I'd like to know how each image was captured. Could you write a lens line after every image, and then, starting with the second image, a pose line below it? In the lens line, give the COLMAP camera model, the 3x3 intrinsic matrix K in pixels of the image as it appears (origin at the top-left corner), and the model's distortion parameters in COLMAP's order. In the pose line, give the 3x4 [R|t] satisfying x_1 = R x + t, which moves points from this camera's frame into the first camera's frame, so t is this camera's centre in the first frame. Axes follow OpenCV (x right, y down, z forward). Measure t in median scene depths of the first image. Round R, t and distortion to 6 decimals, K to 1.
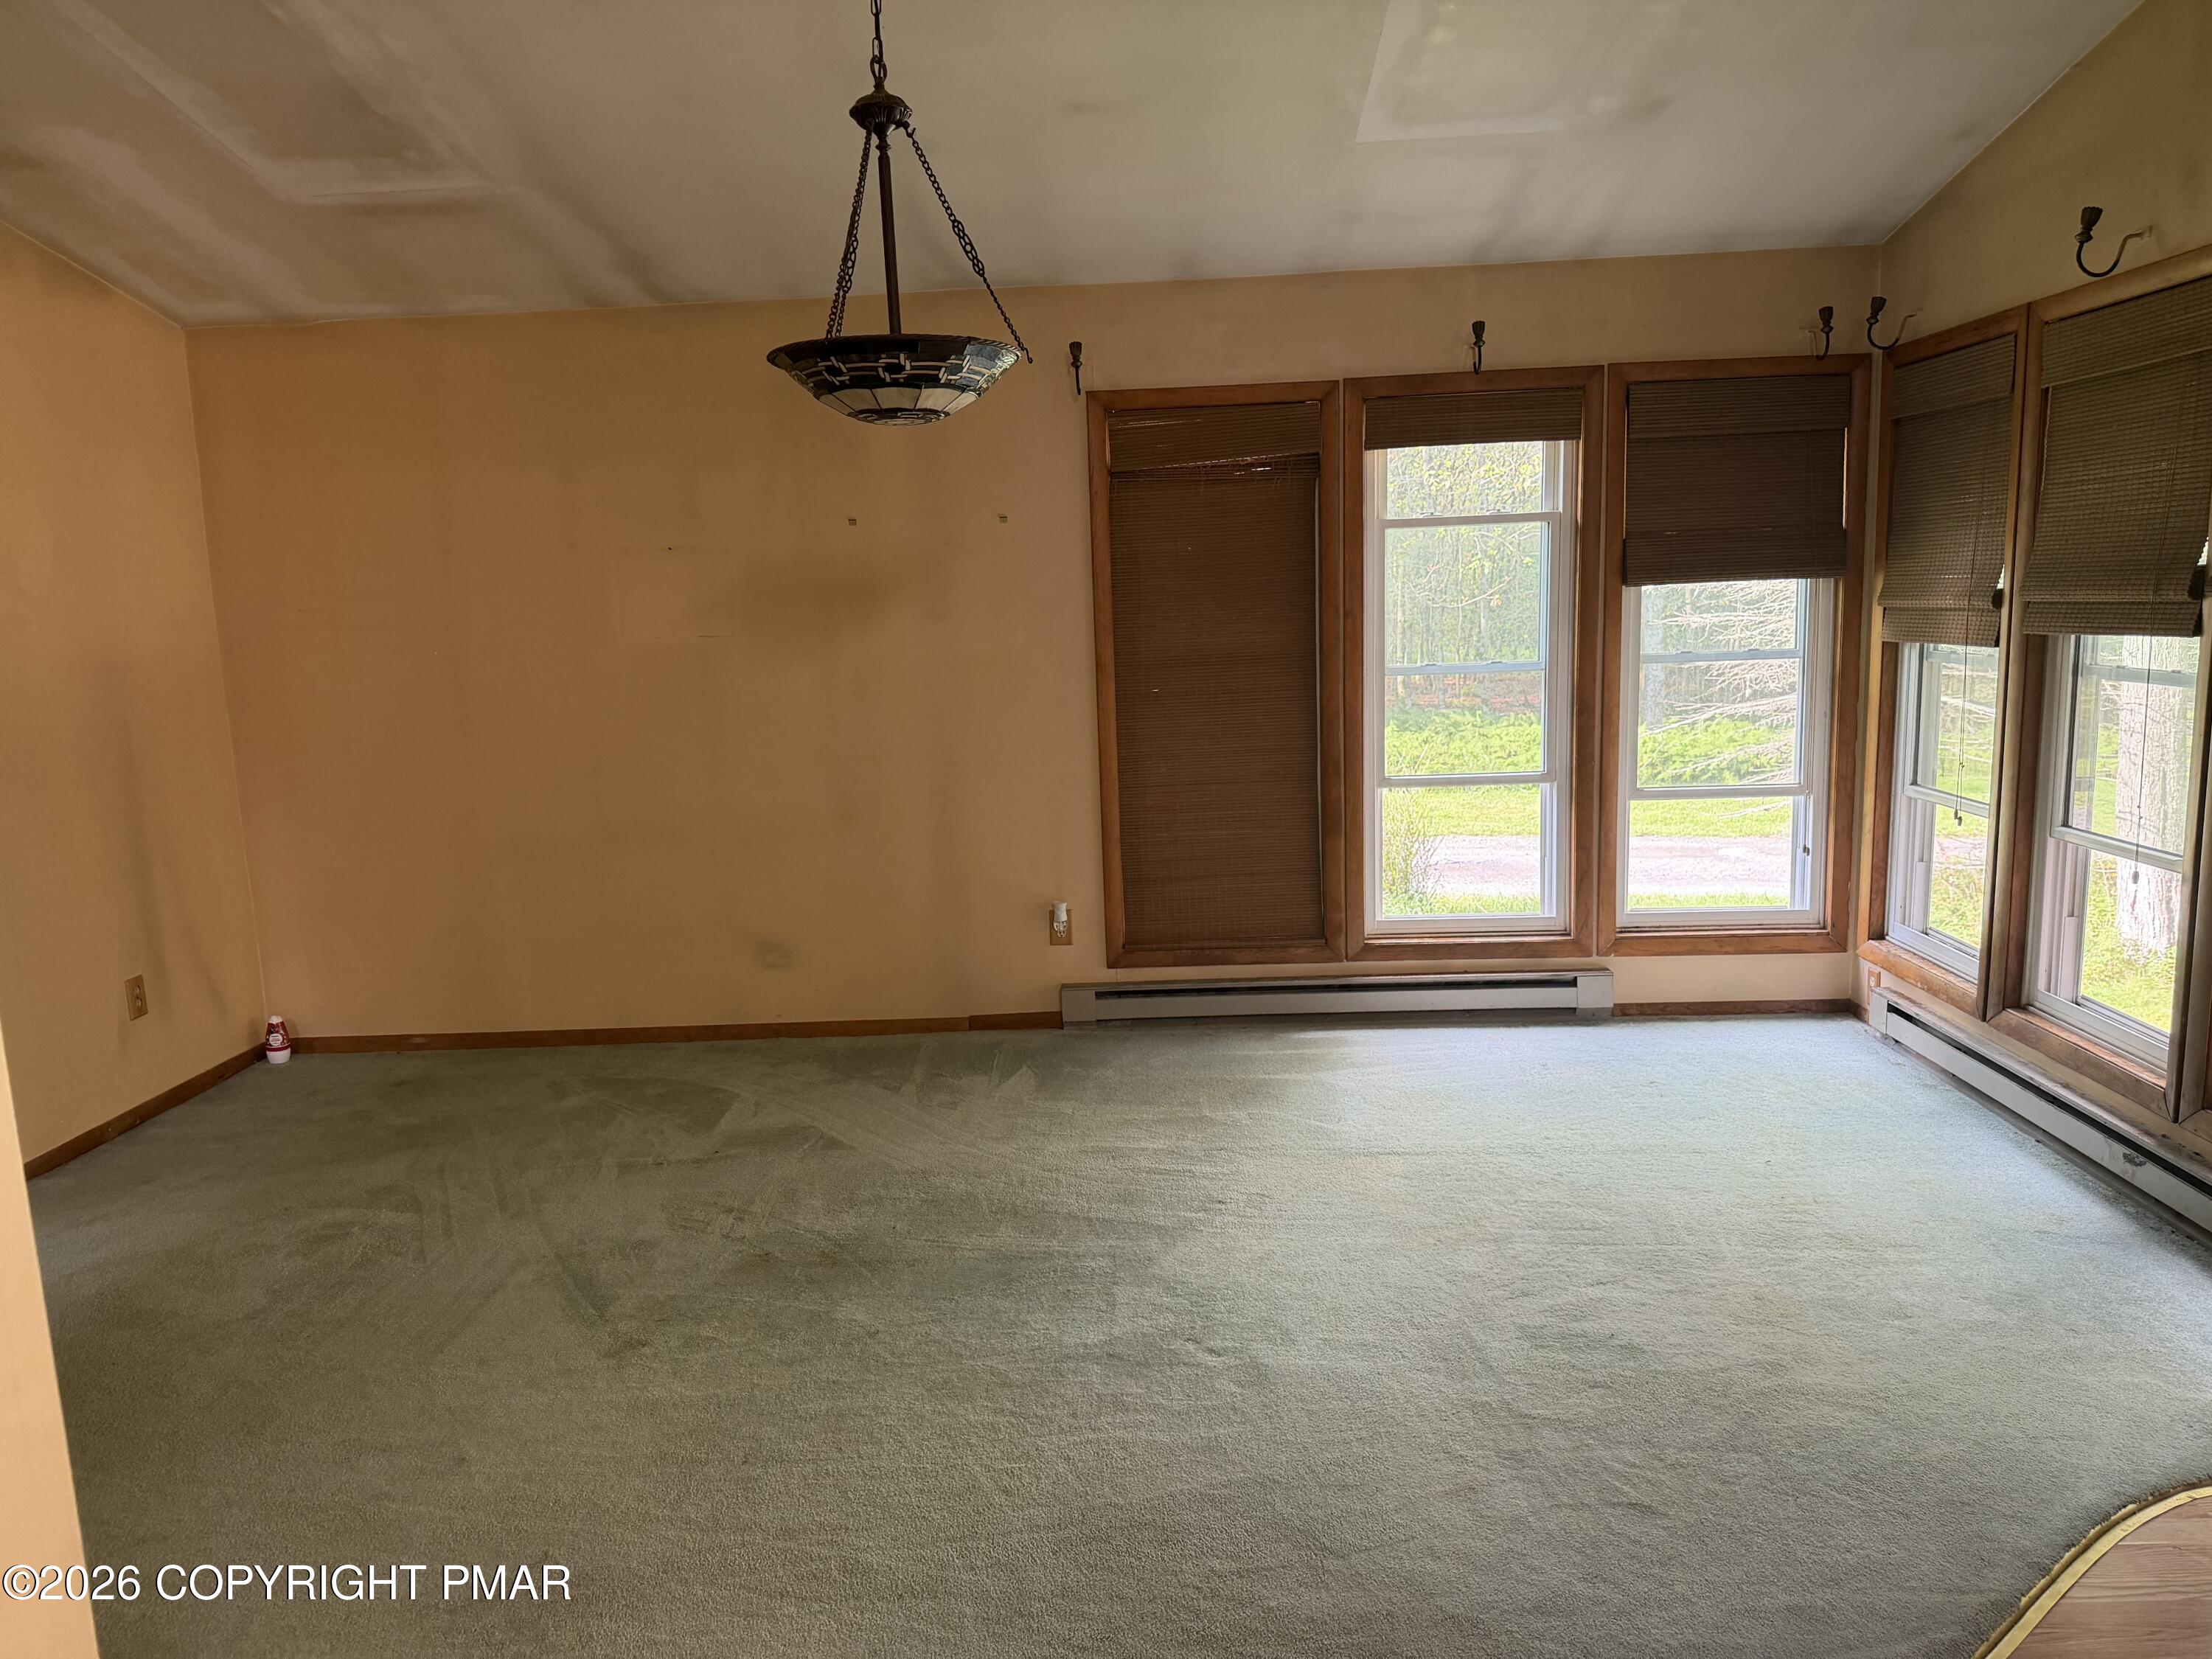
lens RADIAL K [[1555.7, 0, 1113.7], [0, 1555.7, 845.9], [0, 0, 1]] dist [0.098120, -0.165067]
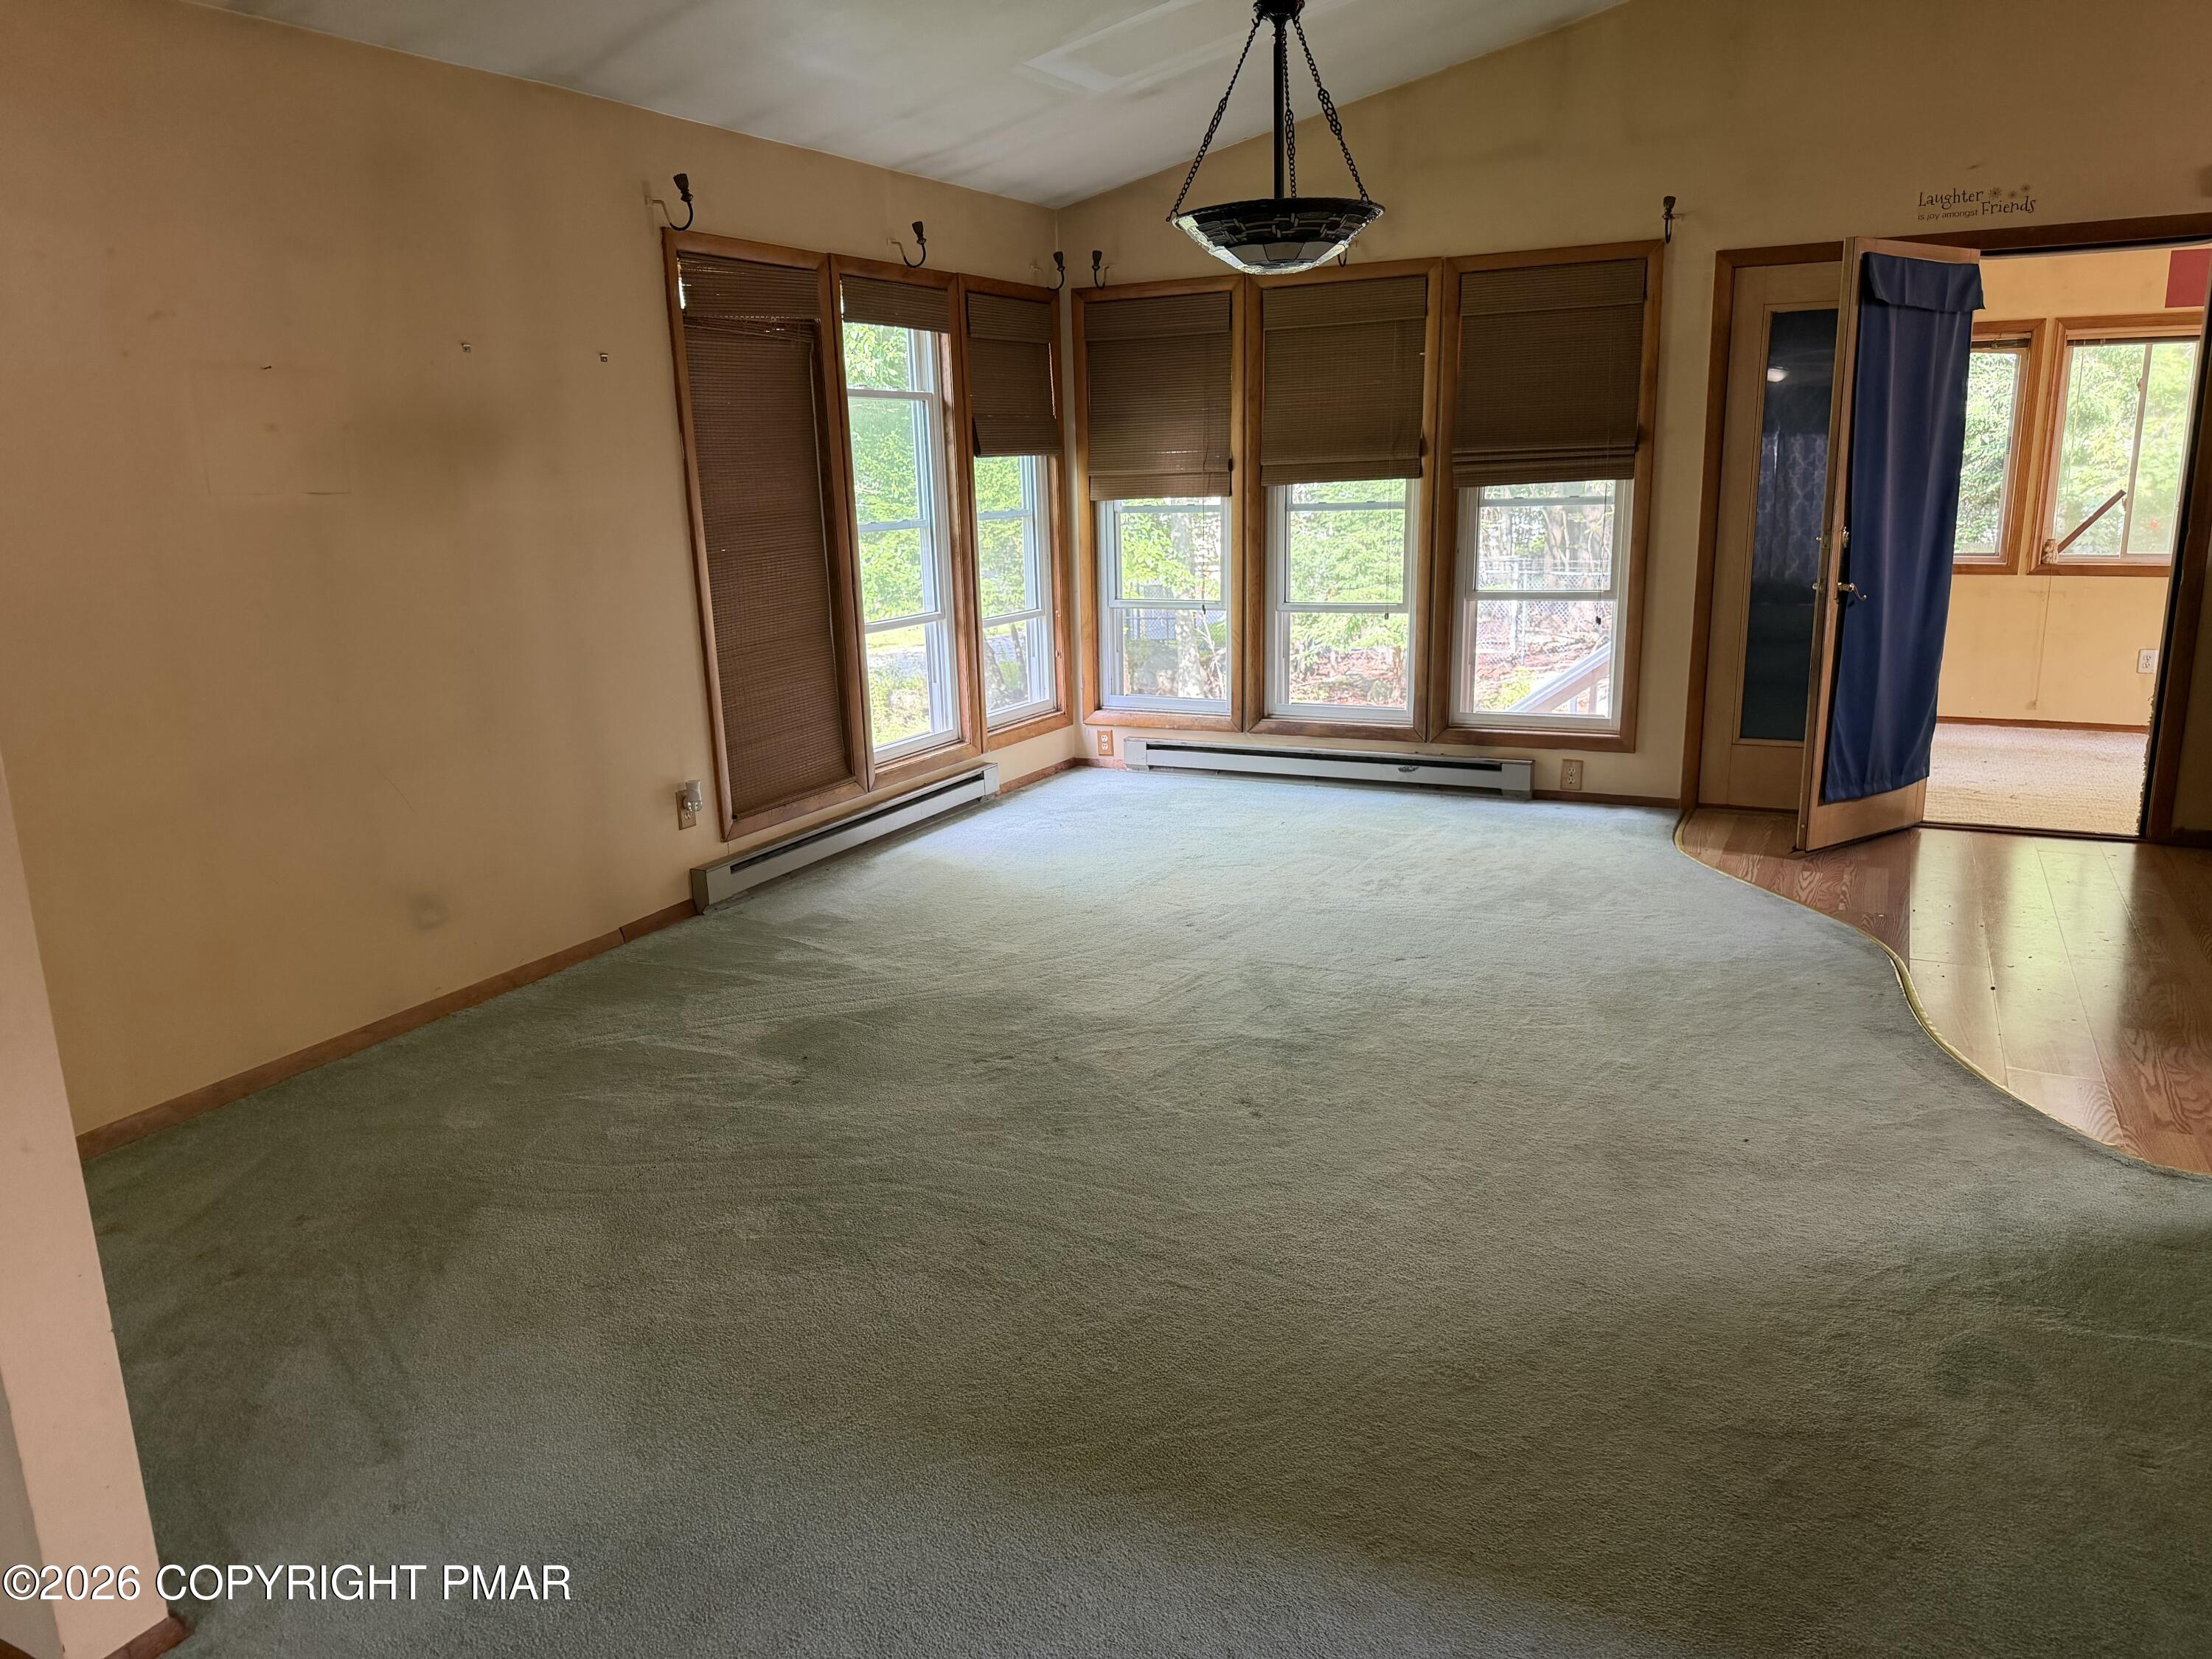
lens RADIAL K [[1555.7, 0, 1113.7], [0, 1555.7, 845.9], [0, 0, 1]] dist [0.098120, -0.165067]
pose [[0.406293, -0.195174, 0.892655, -0.820442], [0.160844, 0.976943, 0.140395, -0.017538], [-0.899475, 0.086537, 0.428318, 0.386812]]
